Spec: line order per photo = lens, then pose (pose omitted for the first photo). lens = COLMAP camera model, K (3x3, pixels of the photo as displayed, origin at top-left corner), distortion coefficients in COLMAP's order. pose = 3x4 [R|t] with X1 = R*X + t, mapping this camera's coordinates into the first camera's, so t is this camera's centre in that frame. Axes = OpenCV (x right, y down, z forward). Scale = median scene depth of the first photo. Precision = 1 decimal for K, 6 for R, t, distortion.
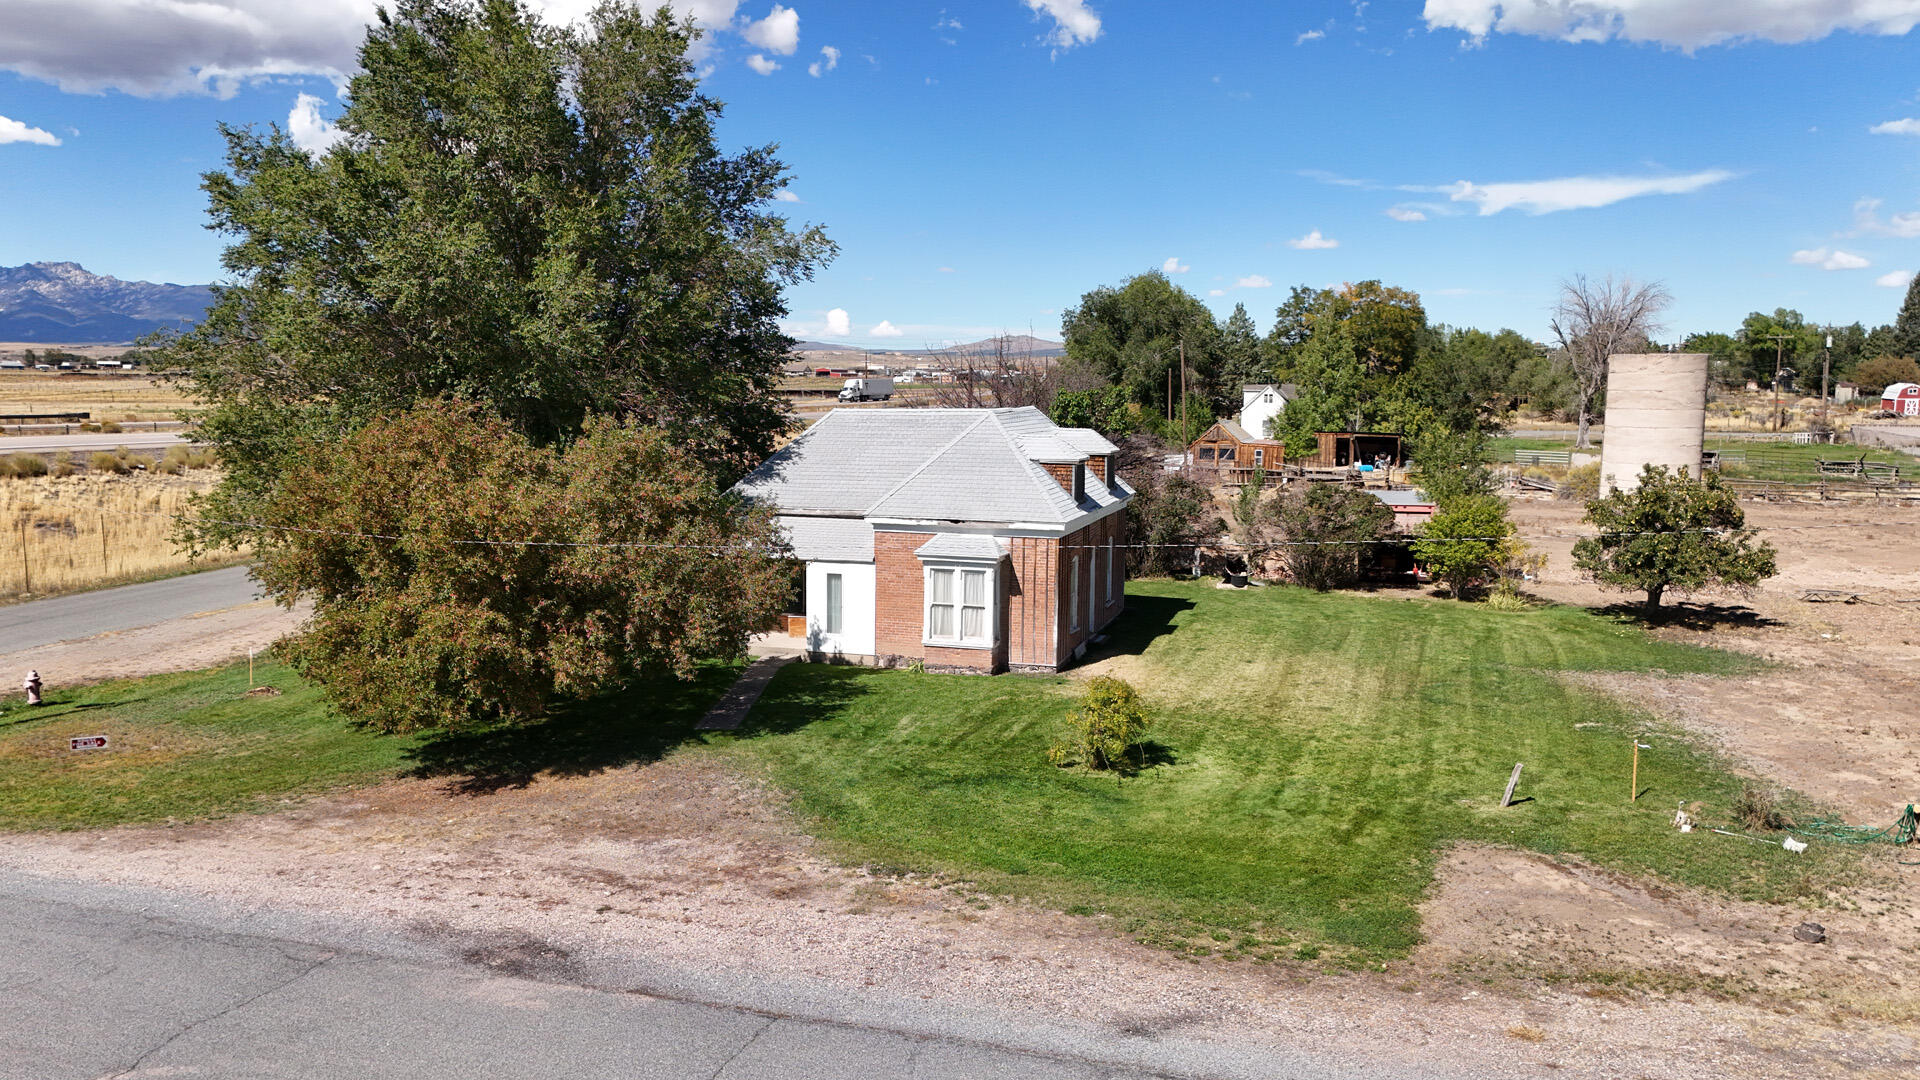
lens RADIAL K [[1419.2, 0, 948.2], [0, 1419.2, 556.9], [0, 0, 1]] dist [0.077024, -0.067284]
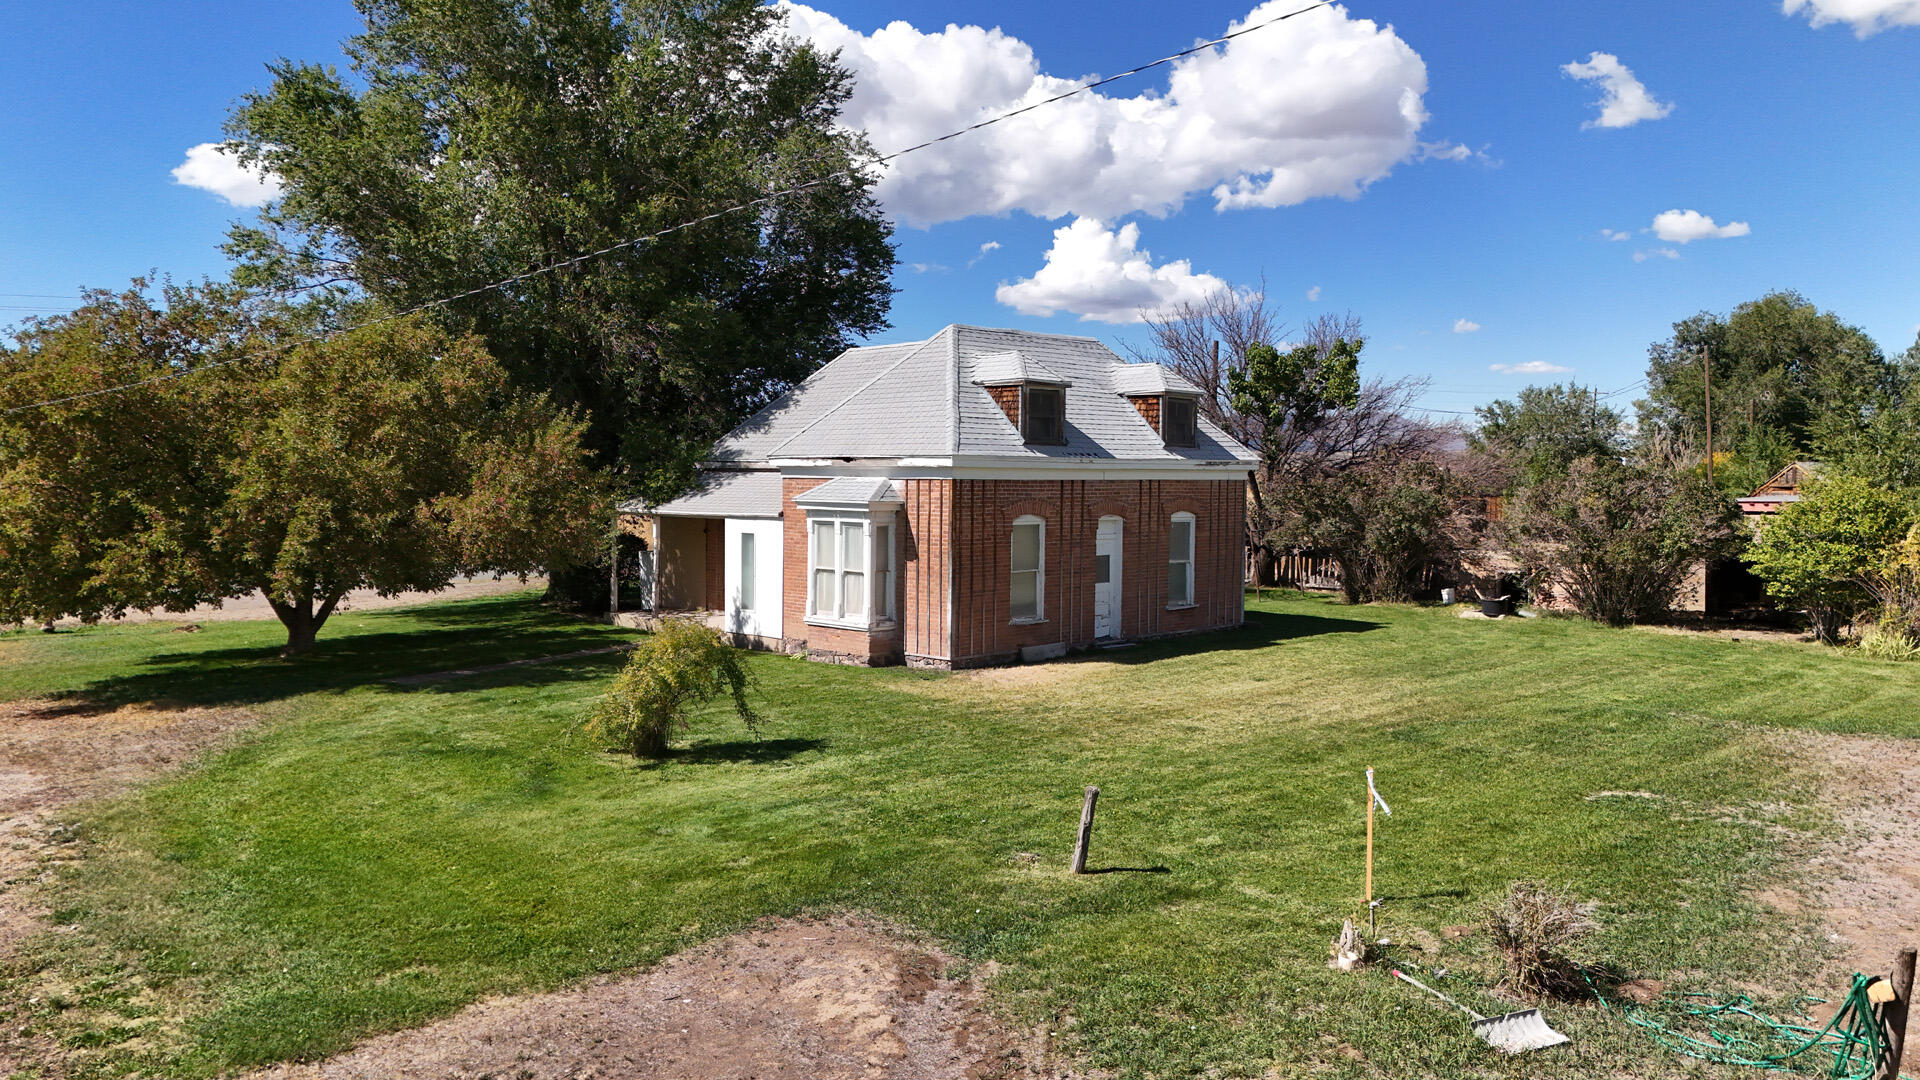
lens RADIAL K [[1419.2, 0, 953.9], [0, 1419.2, 539.9], [0, 0, 1]] dist [0.077024, -0.067284]
pose [[0.884347, 0.021749, -0.466324, 0.403199], [-0.061465, 0.995643, -0.070128, 0.066032], [0.462767, 0.090680, 0.881830, 0.366639]]
